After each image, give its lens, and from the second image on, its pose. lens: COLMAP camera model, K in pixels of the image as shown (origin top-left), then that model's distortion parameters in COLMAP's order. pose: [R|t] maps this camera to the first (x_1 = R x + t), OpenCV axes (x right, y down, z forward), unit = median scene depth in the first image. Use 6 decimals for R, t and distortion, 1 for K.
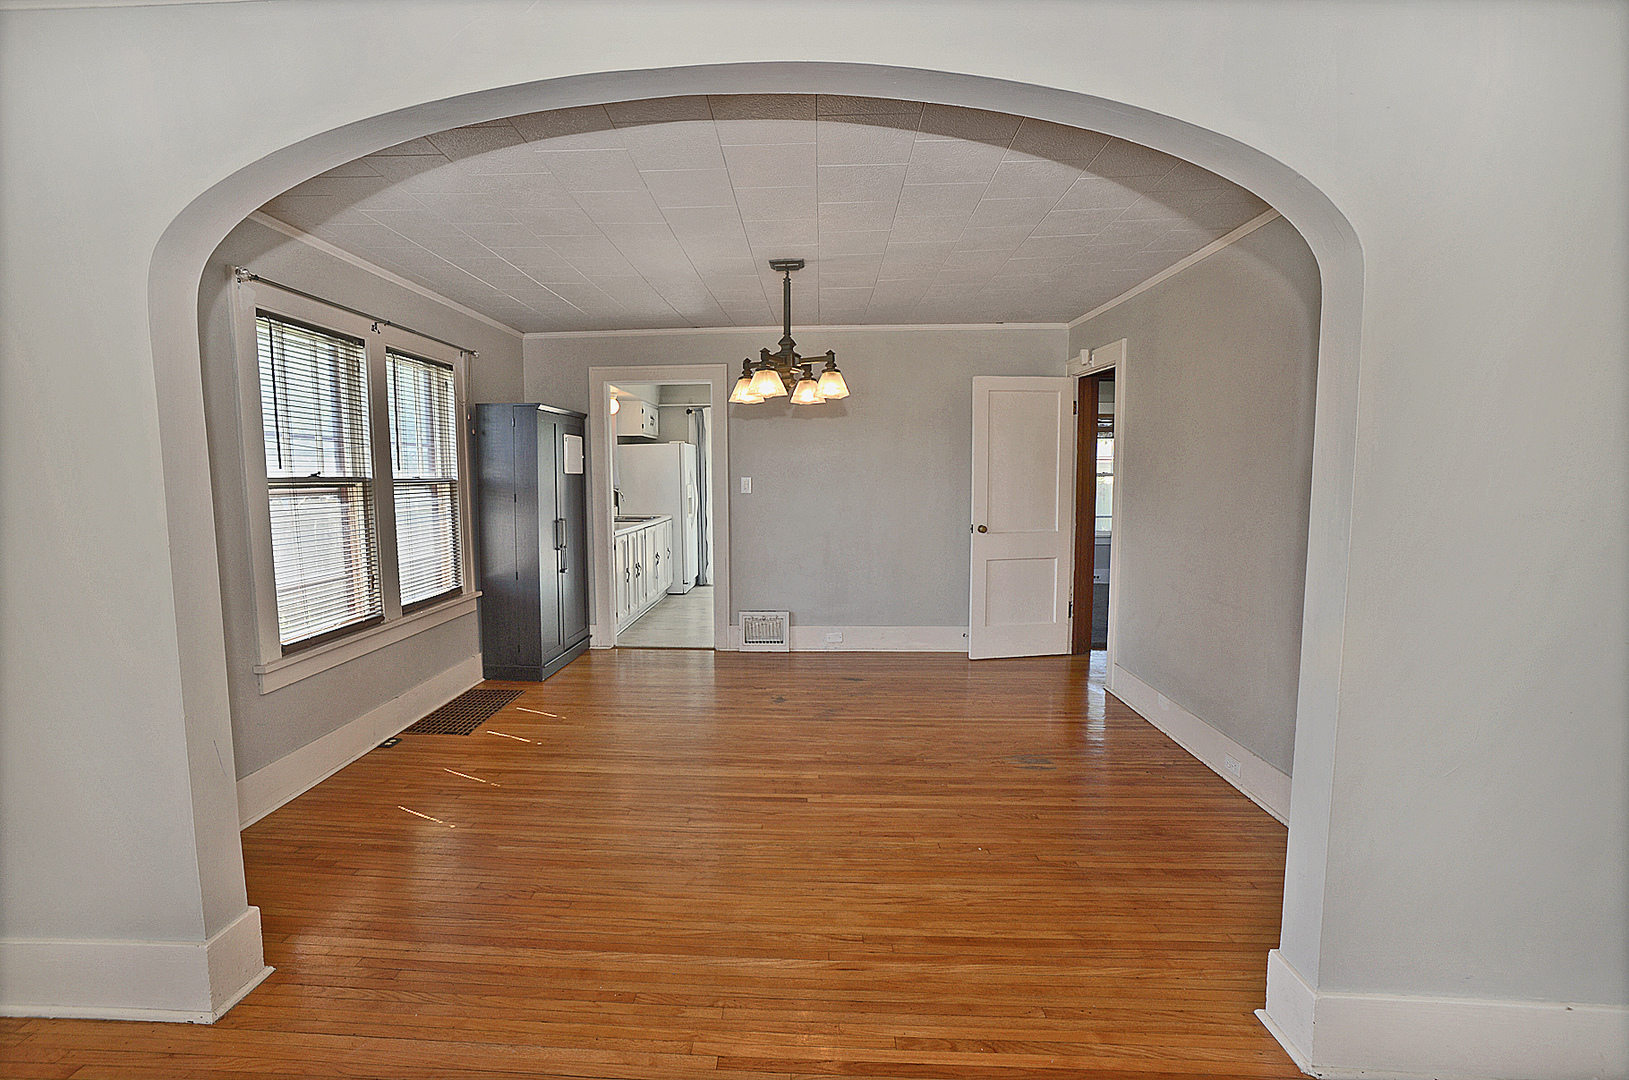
lens RADIAL K [[660.9, 0, 814.5], [0, 660.9, 540.0], [0, 0, 1]] dist [0.011294, 0.000116]
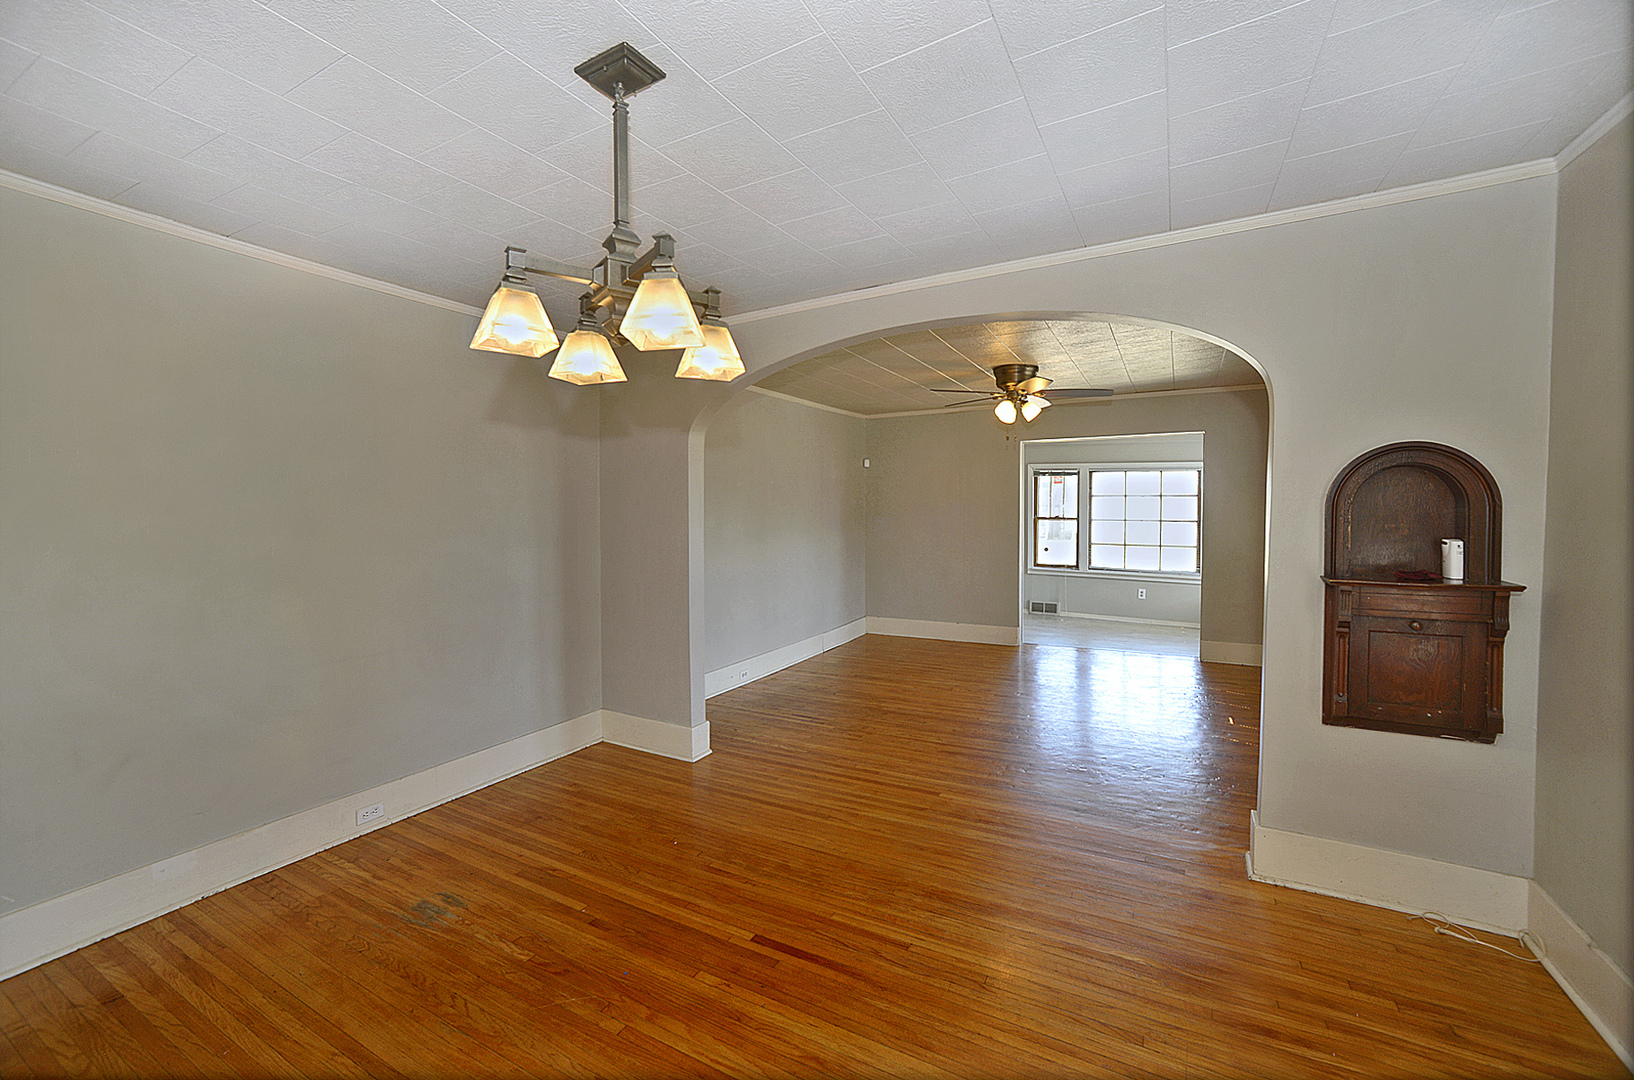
lens RADIAL K [[662.9, 0, 817.0], [0, 662.9, 540.0], [0, 0, 1]] dist [0.011294, 0.000116]
pose [[-0.882460, -0.013849, 0.470184, -0.407940], [0.049123, 0.991388, 0.121396, -0.145031], [-0.467816, 0.130224, -0.874179, 1.487824]]
